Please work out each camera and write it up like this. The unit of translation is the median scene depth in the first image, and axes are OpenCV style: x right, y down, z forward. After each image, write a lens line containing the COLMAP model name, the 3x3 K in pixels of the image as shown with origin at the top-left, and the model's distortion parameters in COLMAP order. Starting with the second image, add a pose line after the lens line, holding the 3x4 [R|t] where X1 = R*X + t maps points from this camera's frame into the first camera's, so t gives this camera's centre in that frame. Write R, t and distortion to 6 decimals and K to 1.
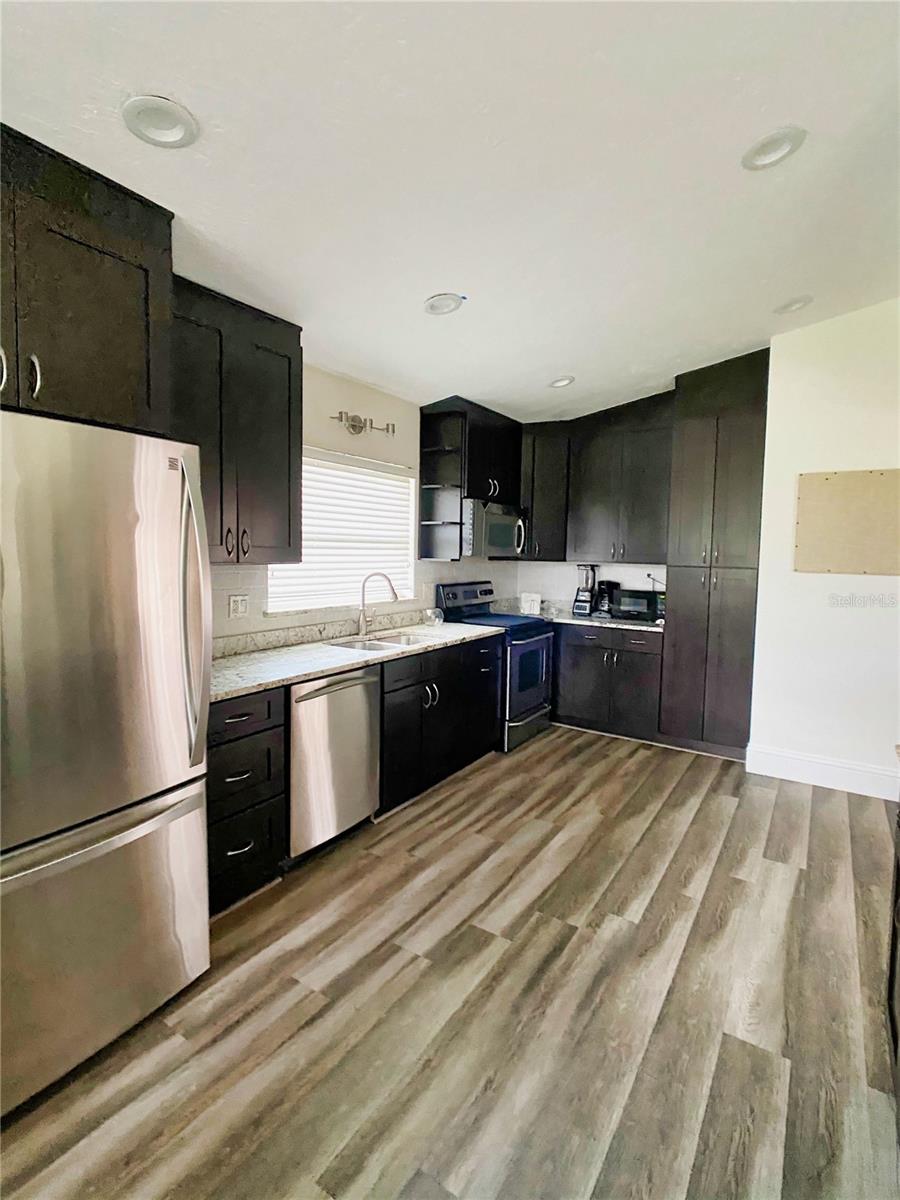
lens RADIAL K [[590.0, 0, 455.8], [0, 590.0, 598.2], [0, 0, 1]] dist [-0.003702, 0.001489]
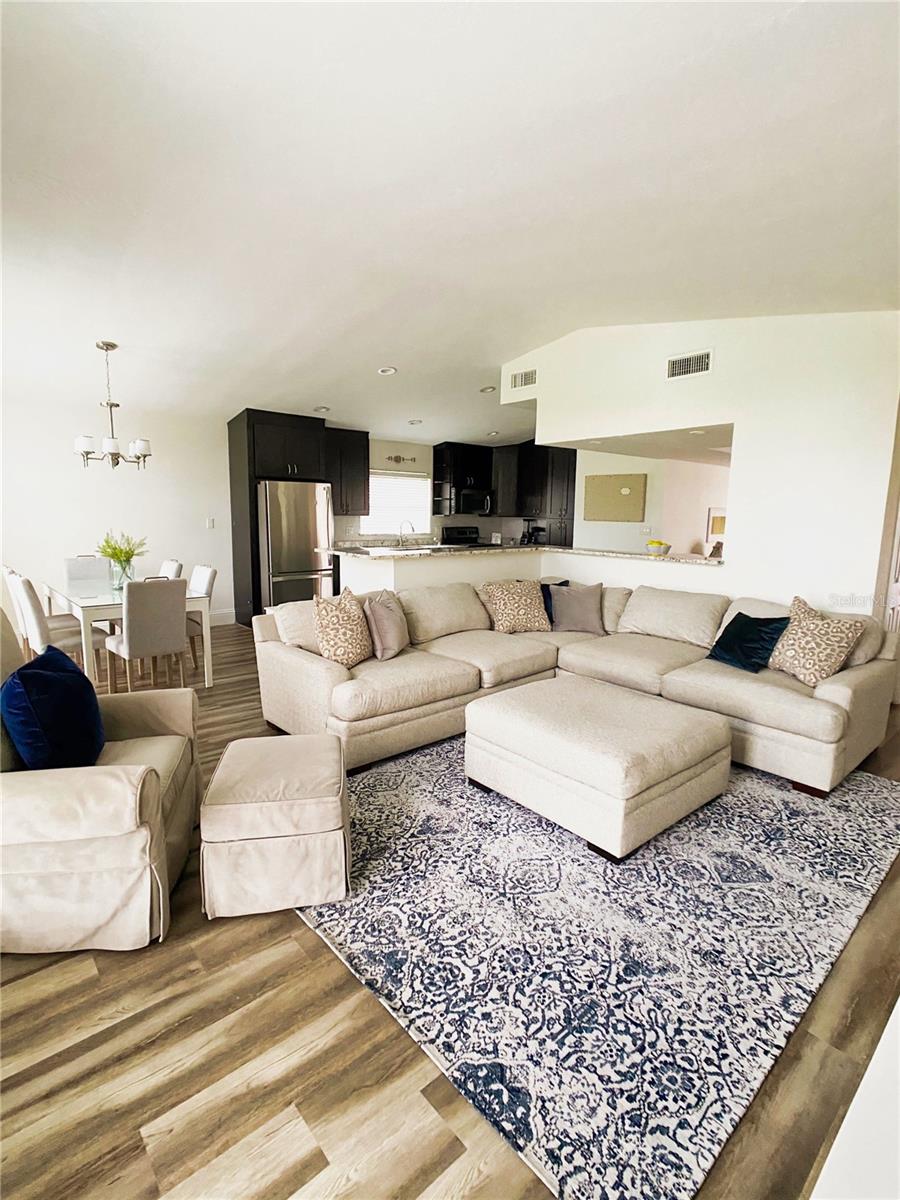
lens RADIAL K [[590.0, 0, 449.7], [0, 590.0, 609.1], [0, 0, 1]] dist [-0.003702, 0.001489]
pose [[0.962521, 0.039275, -0.268348, 0.612816], [-0.018279, 0.996603, 0.080300, 0.104841], [0.270590, -0.072385, 0.959969, -1.134161]]
